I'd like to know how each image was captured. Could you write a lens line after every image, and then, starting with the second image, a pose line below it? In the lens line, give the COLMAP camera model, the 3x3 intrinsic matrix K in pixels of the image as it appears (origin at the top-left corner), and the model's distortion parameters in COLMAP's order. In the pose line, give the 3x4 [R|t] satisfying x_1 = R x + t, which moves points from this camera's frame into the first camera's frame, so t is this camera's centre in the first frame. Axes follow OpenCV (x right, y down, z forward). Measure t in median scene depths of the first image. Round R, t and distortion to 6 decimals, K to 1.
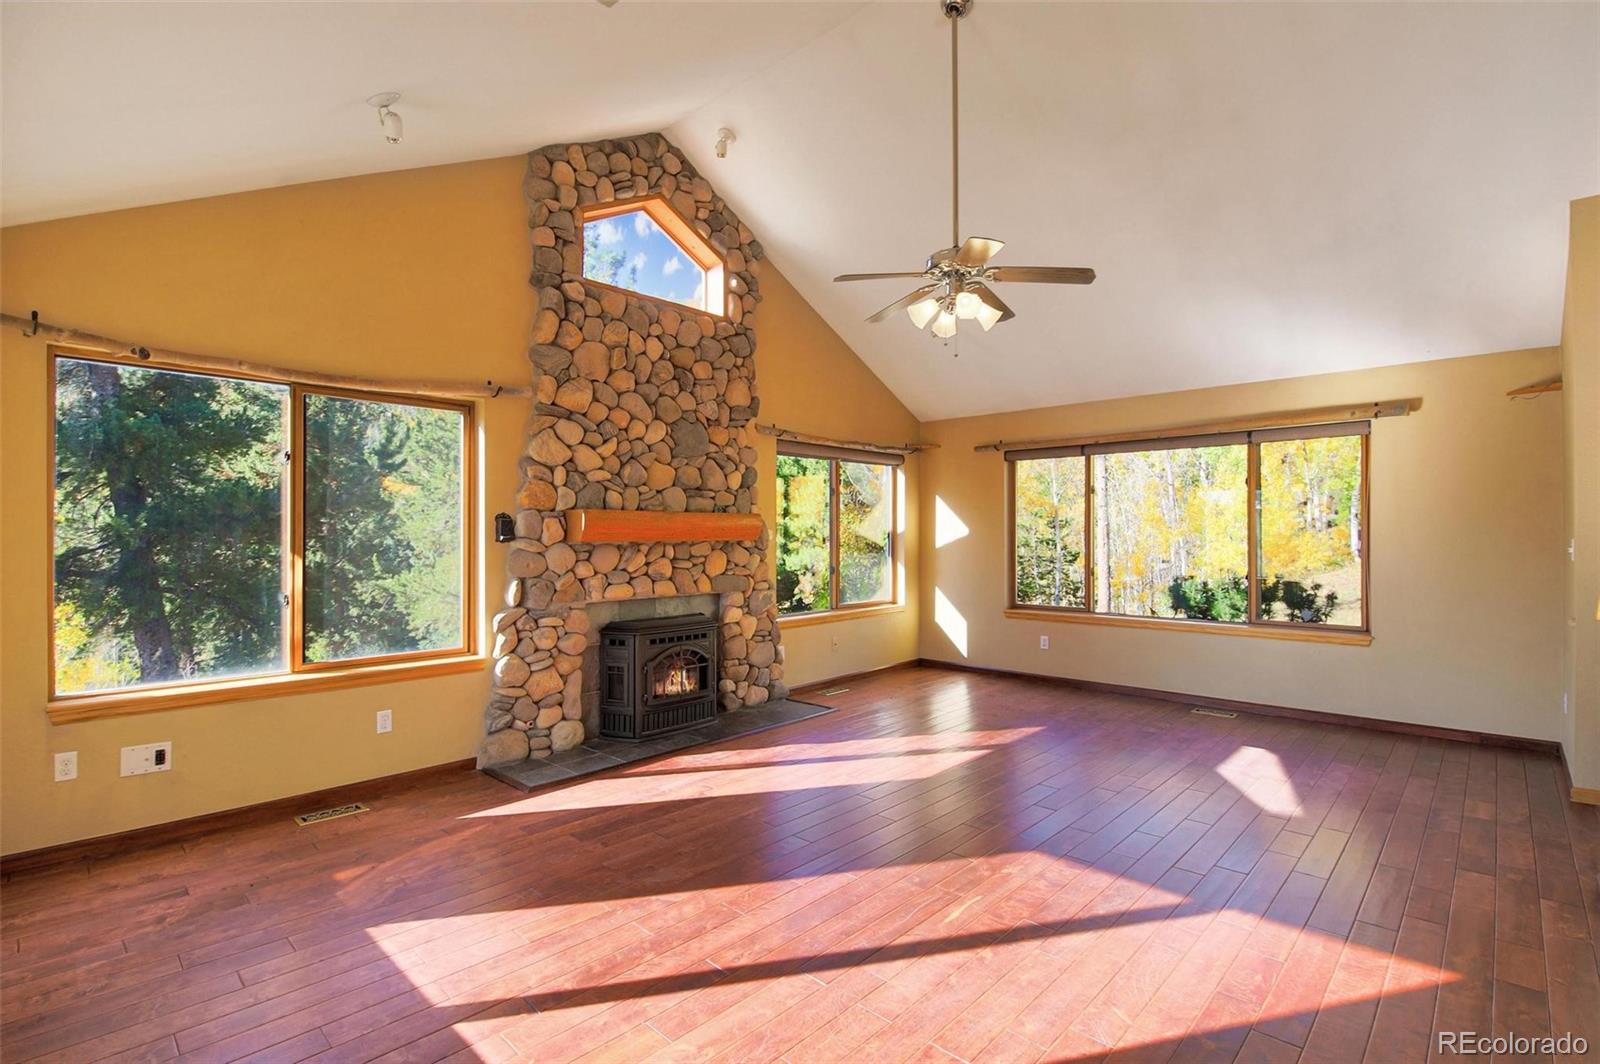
lens RADIAL K [[743.3, 0, 803.0], [0, 743.3, 537.8], [0, 0, 1]] dist [0.001807, 0.000102]
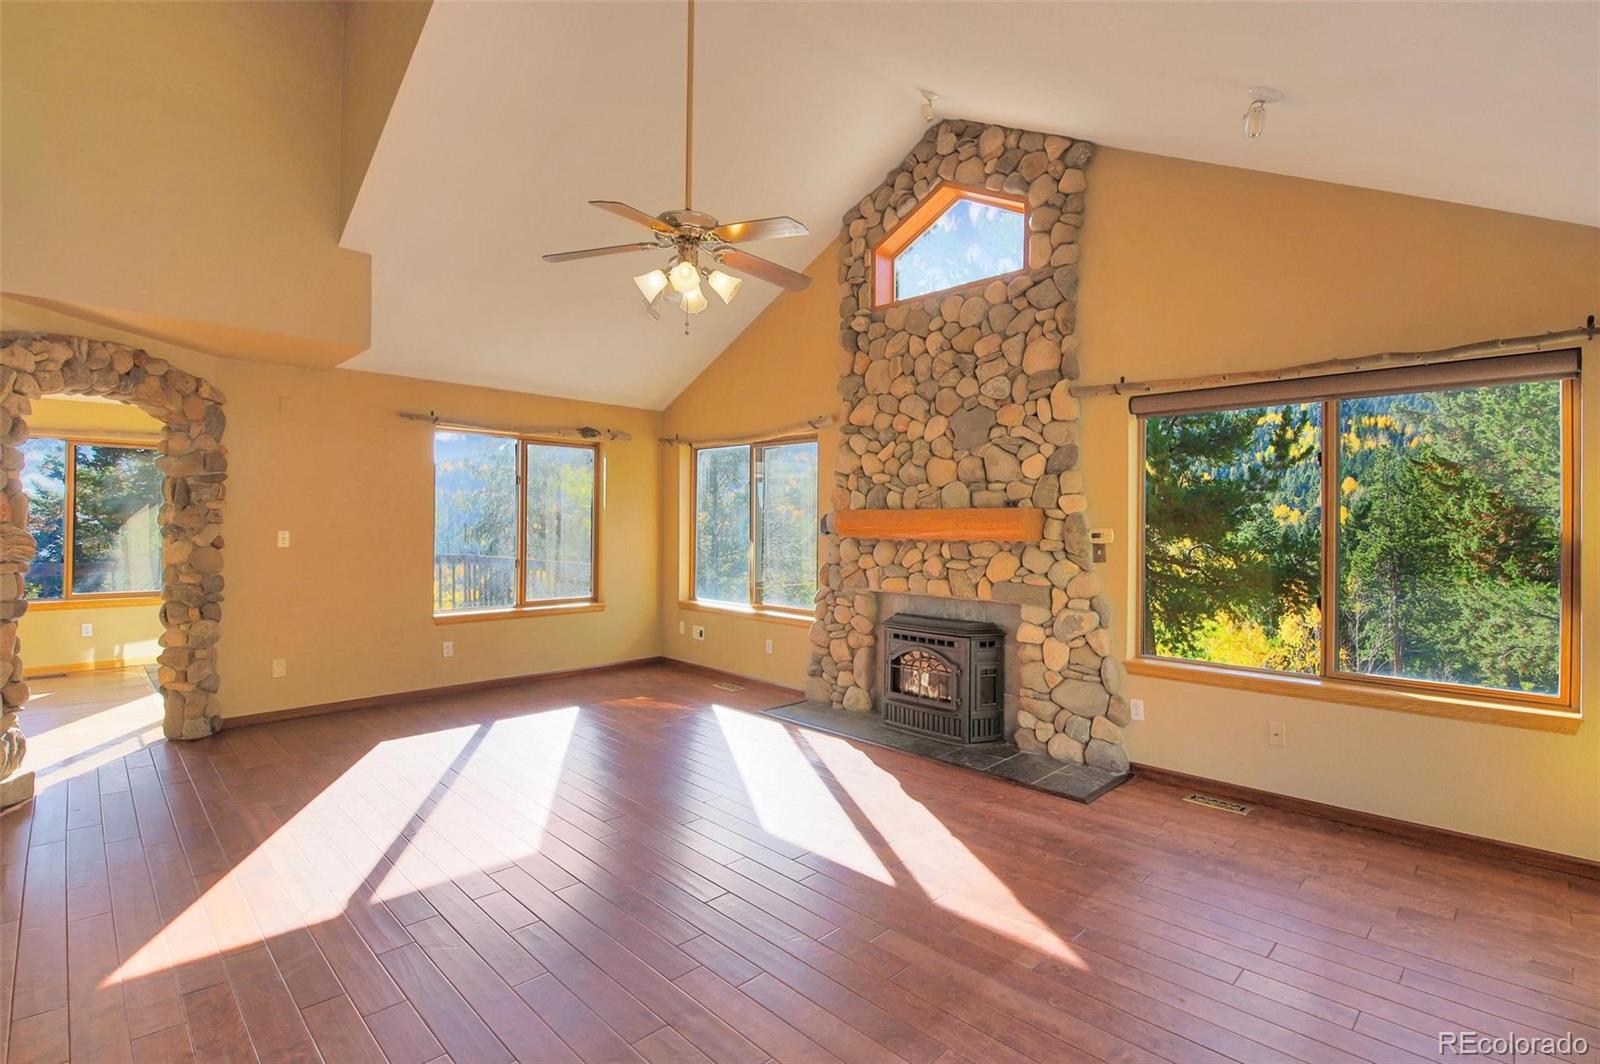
lens RADIAL K [[750.0, 0, 803.8], [0, 750.0, 533.1], [0, 0, 1]] dist [0.001032, -0.010251]
pose [[-0.025030, 0.009336, -0.999643, 0.822874], [-0.016628, 0.999814, 0.009754, -0.010372], [0.999548, 0.016866, -0.024870, 0.879938]]
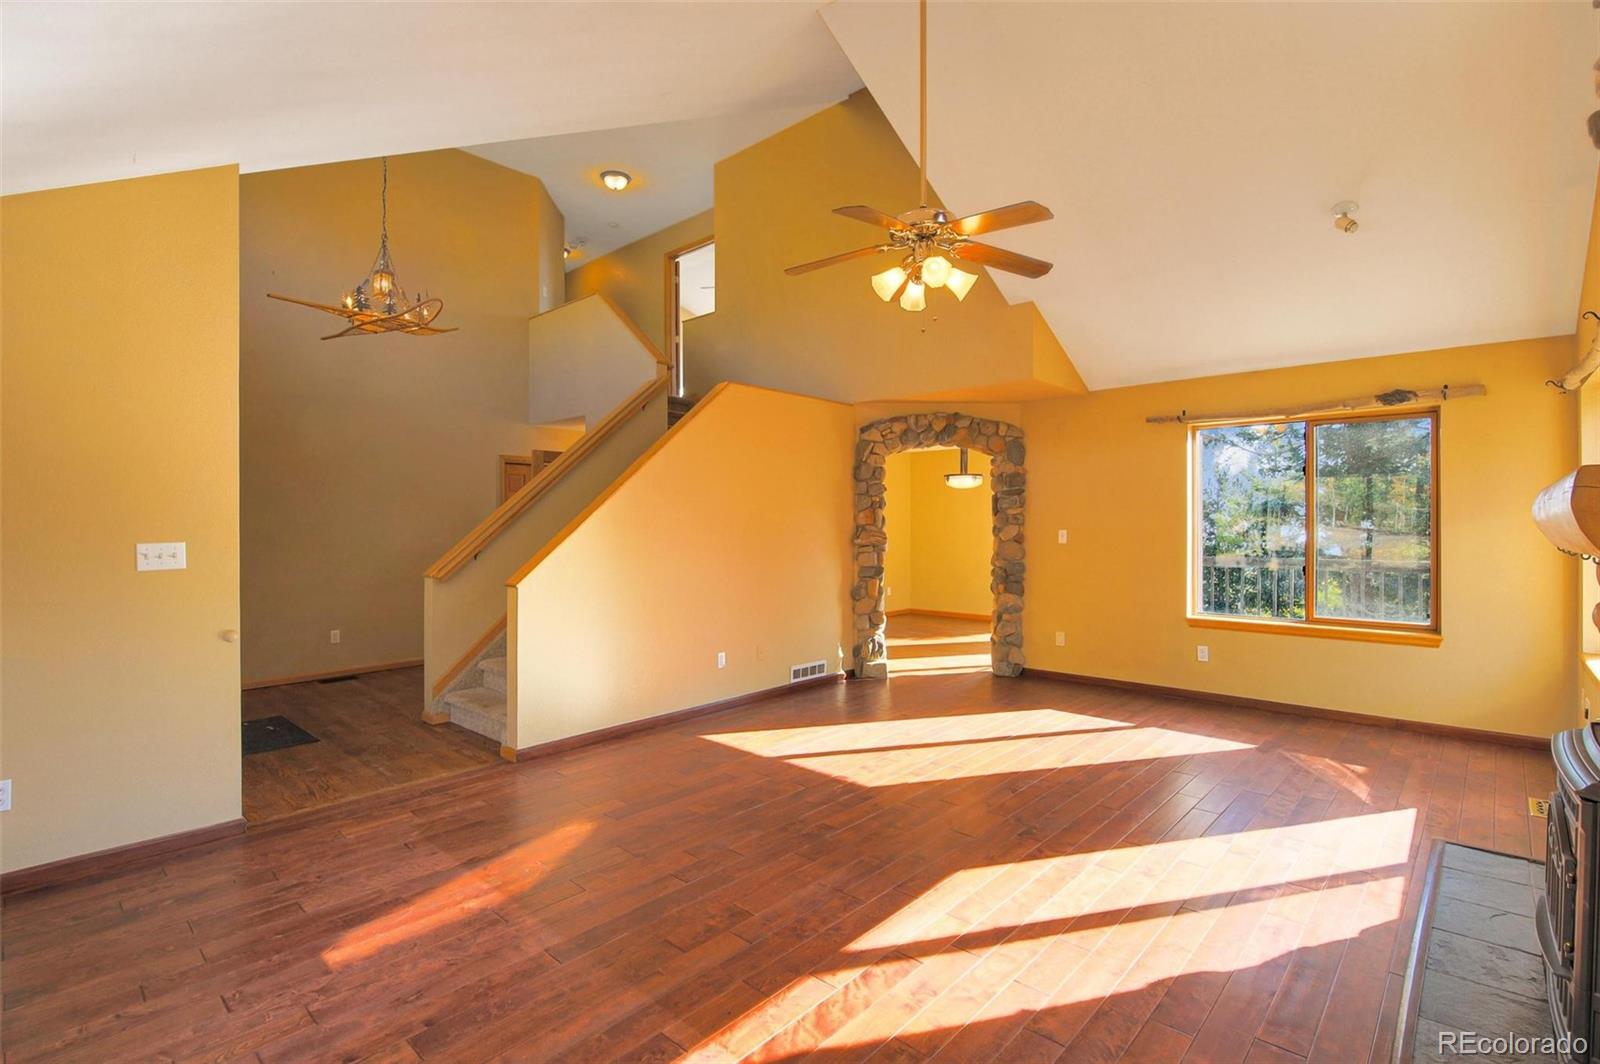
lens RADIAL K [[750.0, 0, 803.8], [0, 750.0, 533.1], [0, 0, 1]] dist [0.001032, -0.010251]
pose [[-0.999966, 0.000770, -0.008230, 0.271946], [0.000580, 0.999733, 0.023107, -0.016368], [0.008246, 0.023102, -0.999699, 1.424912]]
